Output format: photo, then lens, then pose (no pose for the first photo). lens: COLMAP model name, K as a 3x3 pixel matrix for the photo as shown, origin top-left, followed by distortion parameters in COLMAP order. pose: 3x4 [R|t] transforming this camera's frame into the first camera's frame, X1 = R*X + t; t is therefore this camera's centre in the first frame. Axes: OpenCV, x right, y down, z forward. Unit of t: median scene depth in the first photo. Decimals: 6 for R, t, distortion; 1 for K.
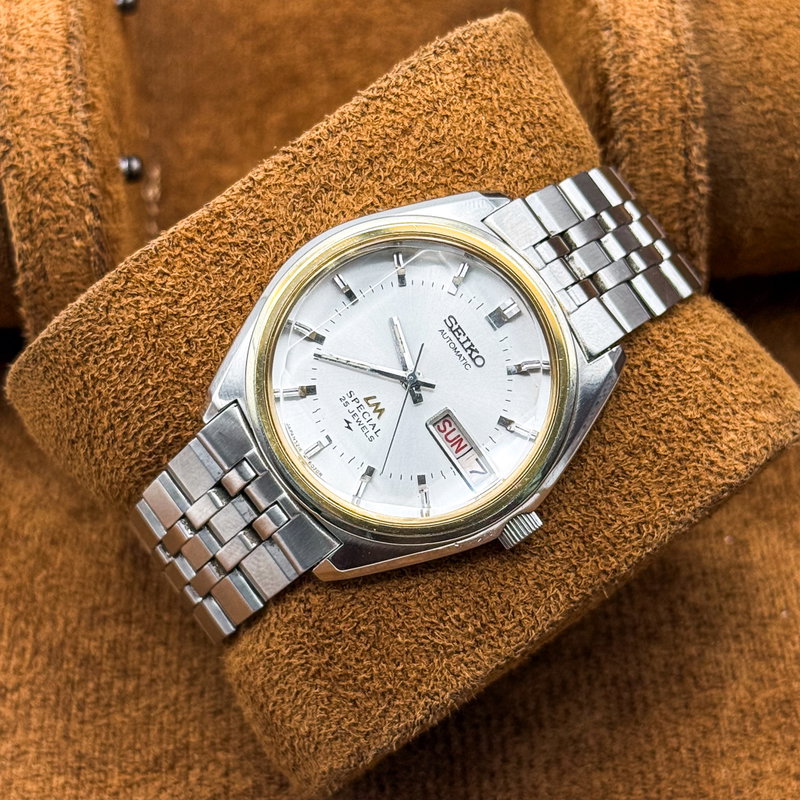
lens RADIAL K [[2185.4, 0, 399.7], [0, 2185.4, 414.2], [0, 0, 1]] dist [0.222720, -0.627575]
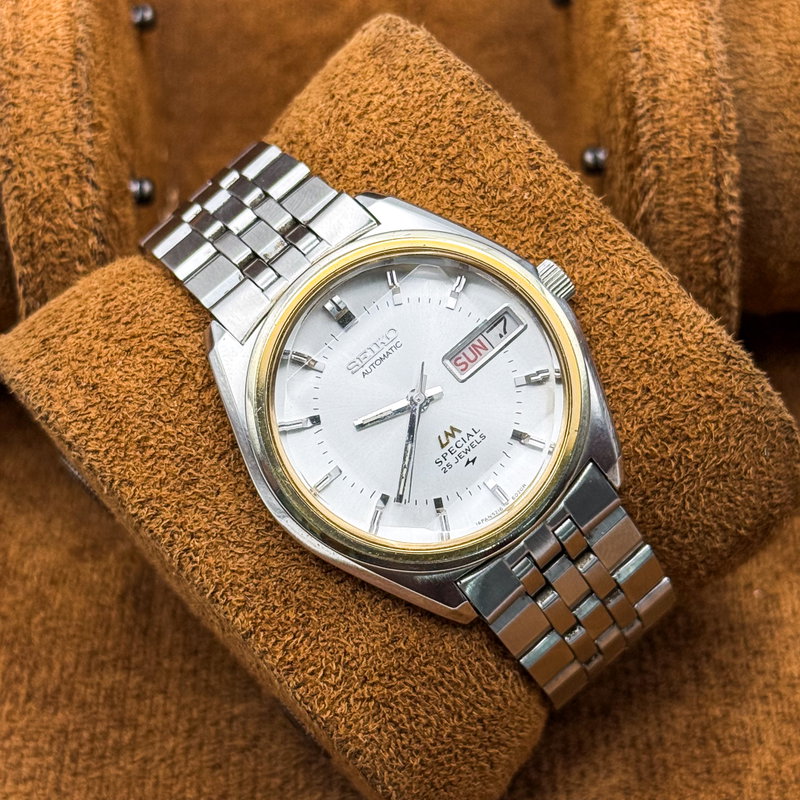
lens RADIAL K [[2185.4, 0, 399.7], [0, 2185.4, 414.2], [0, 0, 1]] dist [0.222720, -0.627575]
pose [[-0.096370, -0.989175, 0.110660, -0.103549], [0.984976, -0.078768, 0.153683, -0.167733], [-0.143303, 0.123807, 0.981904, 0.053085]]
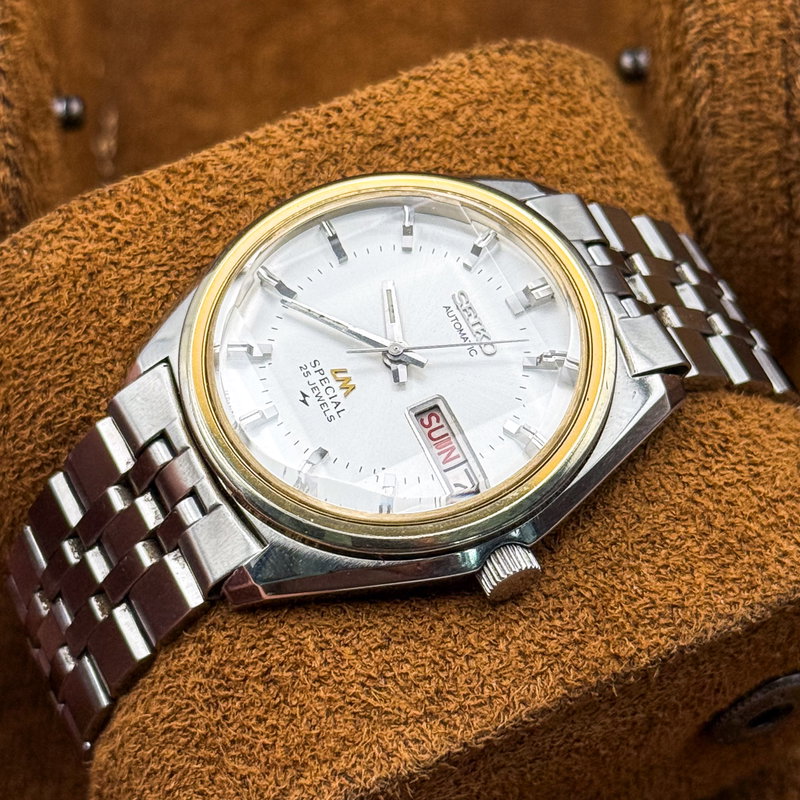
lens RADIAL K [[2622.3, 0, 403.9], [0, 2622.3, 413.0], [0, 0, 1]] dist [0.163220, 1.058457]
pose [[0.984595, 0.141037, -0.103349, 0.101851], [-0.170156, 0.908908, -0.380701, 0.339058], [0.040242, 0.392422, 0.918904, 0.165857]]
